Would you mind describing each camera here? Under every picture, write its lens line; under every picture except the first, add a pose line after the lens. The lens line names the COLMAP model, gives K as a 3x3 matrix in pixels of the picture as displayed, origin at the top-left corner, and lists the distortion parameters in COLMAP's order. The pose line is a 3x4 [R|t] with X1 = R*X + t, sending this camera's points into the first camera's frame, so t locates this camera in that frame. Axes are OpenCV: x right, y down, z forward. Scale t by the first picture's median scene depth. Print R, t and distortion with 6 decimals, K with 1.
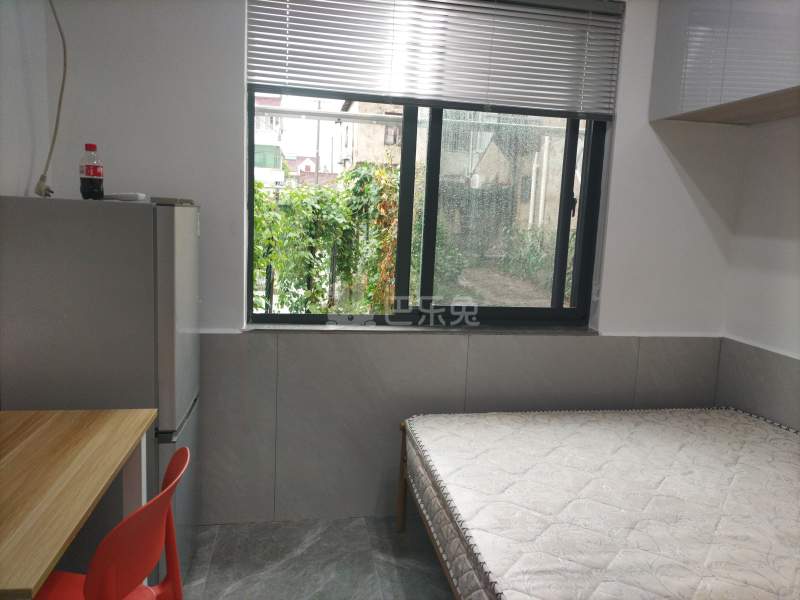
lens RADIAL K [[603.3, 0, 400.0], [0, 603.3, 300.0], [0, 0, 1]] dist [0.007854, -0.001770]
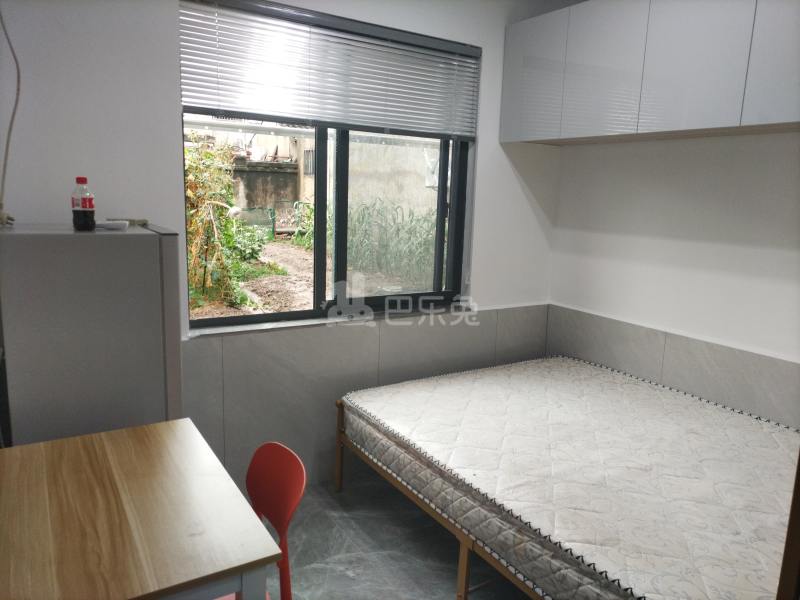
lens RADIAL K [[596.7, 0, 403.8], [0, 596.7, 297.7], [0, 0, 1]] dist [0.024037, -0.008119]
pose [[0.925546, -0.077828, 0.370551, -0.280068], [0.059097, 0.996346, 0.061656, -0.058406], [-0.373995, -0.035167, 0.926764, -0.118768]]
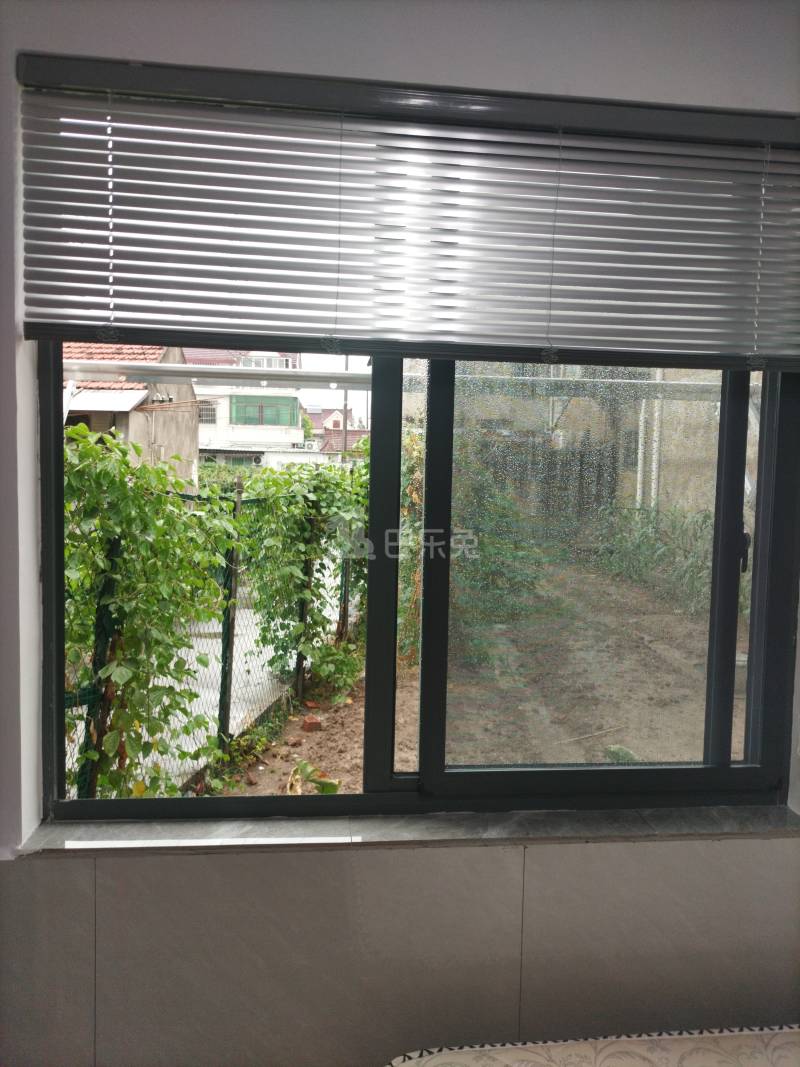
lens RADIAL K [[804.6, 0, 403.8], [0, 804.6, 525.9], [0, 0, 1]] dist [0.007854, -0.001770]
pose [[0.997277, -0.018570, -0.071370, 0.072937], [0.012491, 0.996328, -0.084704, -0.132428], [0.072681, 0.083582, 0.993847, 0.377860]]
